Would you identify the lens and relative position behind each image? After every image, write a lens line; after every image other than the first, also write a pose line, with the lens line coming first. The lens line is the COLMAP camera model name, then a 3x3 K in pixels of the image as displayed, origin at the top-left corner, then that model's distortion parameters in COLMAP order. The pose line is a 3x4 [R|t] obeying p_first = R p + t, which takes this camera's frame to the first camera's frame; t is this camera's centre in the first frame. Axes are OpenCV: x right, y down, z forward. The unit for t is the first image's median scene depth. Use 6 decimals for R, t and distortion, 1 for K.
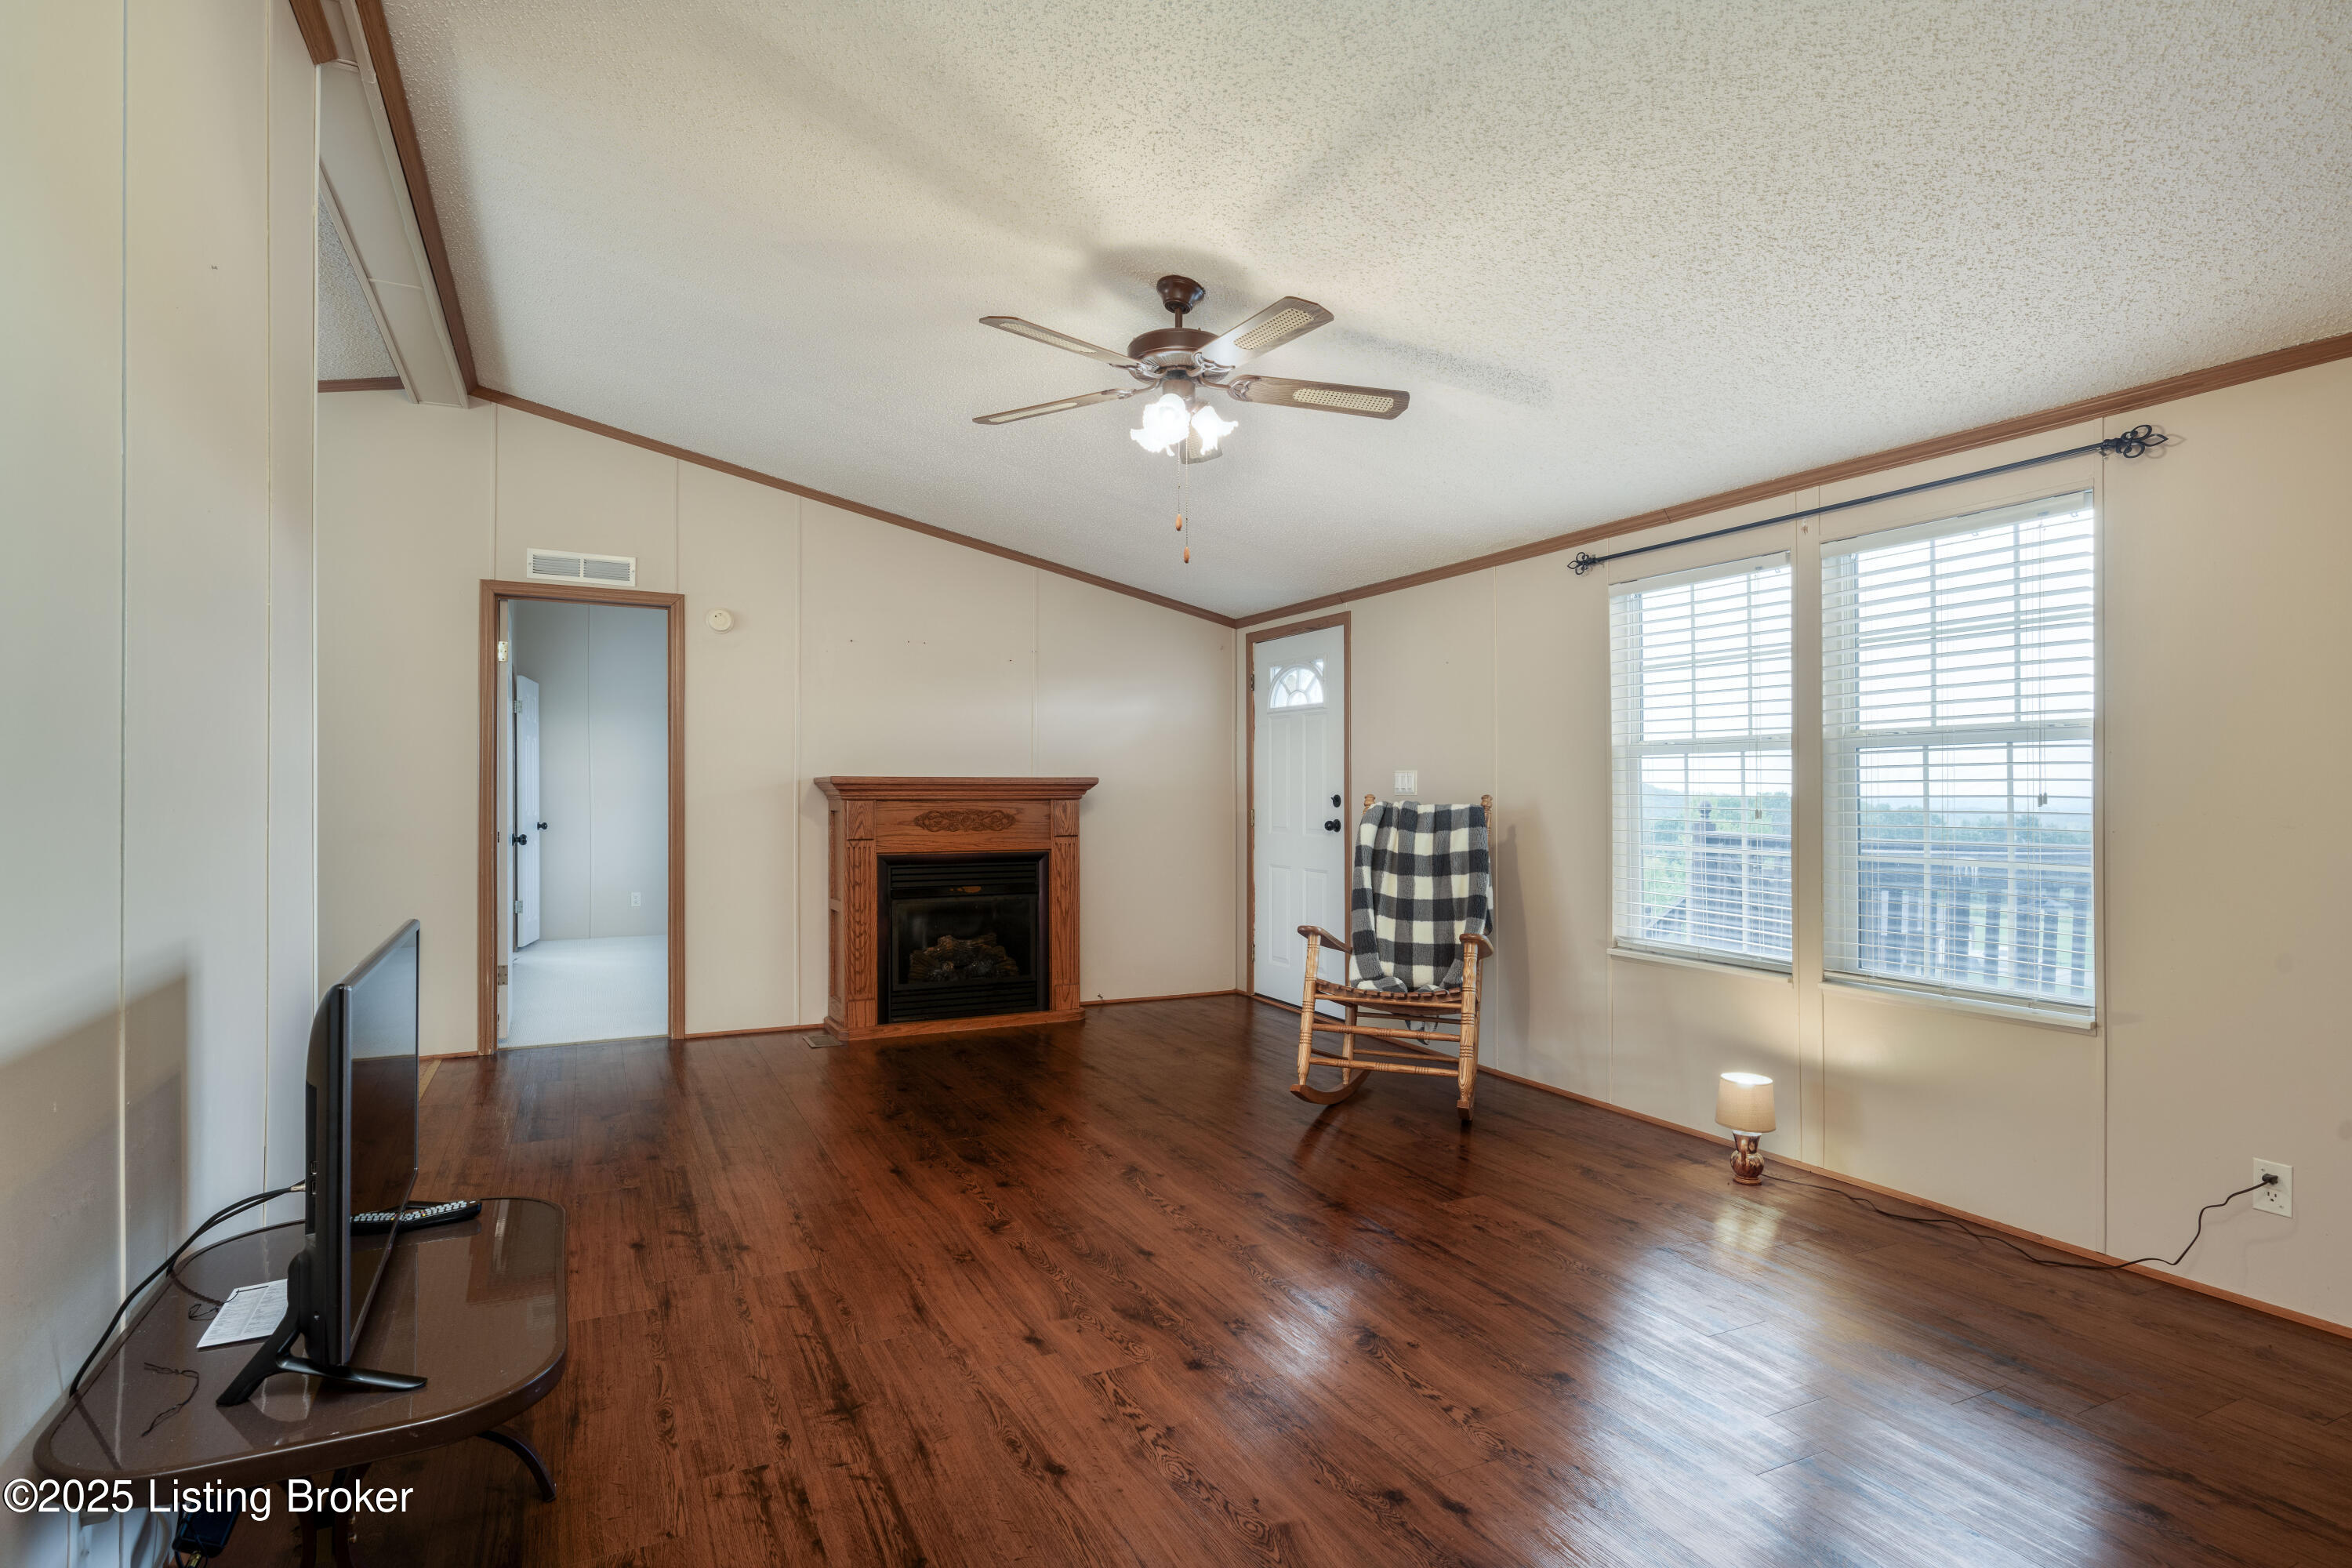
lens RADIAL K [[1267.1, 0, 1182.7], [0, 1267.1, 786.0], [0, 0, 1]] dist [-0.001165, 0.001130]
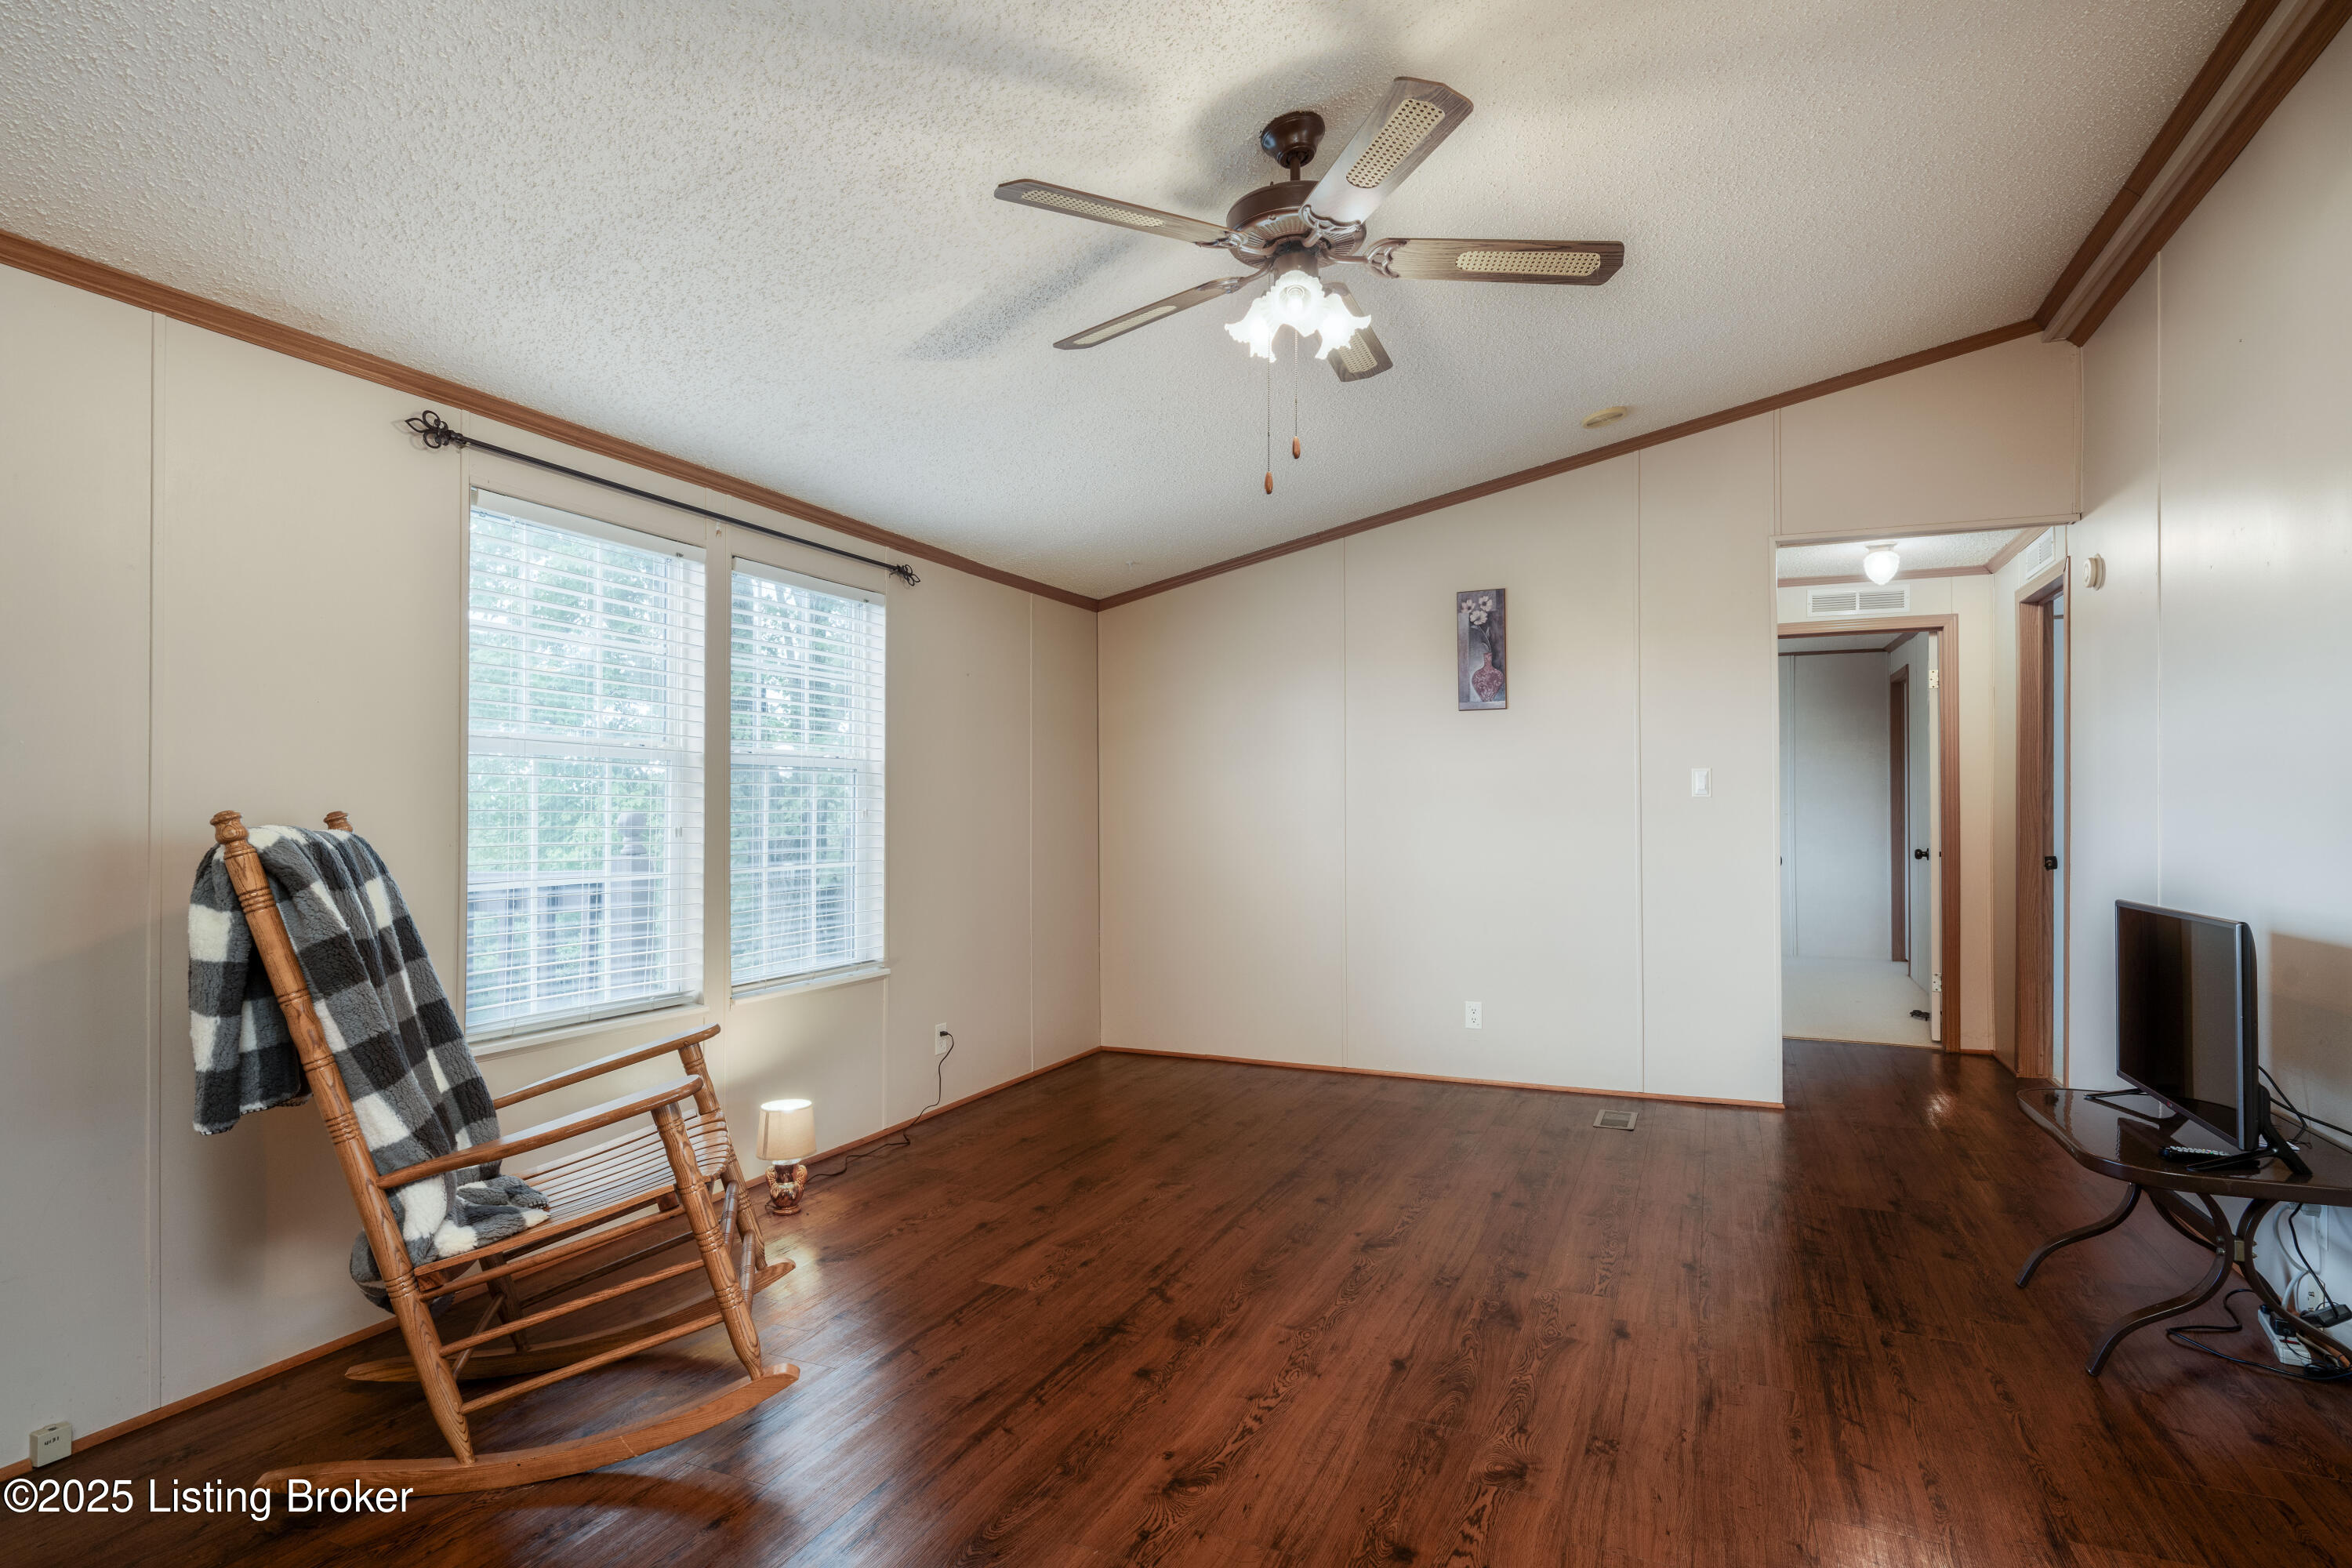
lens RADIAL K [[1267.1, 0, 1184.0], [0, 1267.1, 793.2], [0, 0, 1]] dist [-0.001165, 0.001130]
pose [[-0.667255, 0.007816, 0.744788, -0.546120], [-0.005401, 0.999868, -0.015332, 0.008909], [-0.744809, -0.014253, -0.667125, 1.636719]]
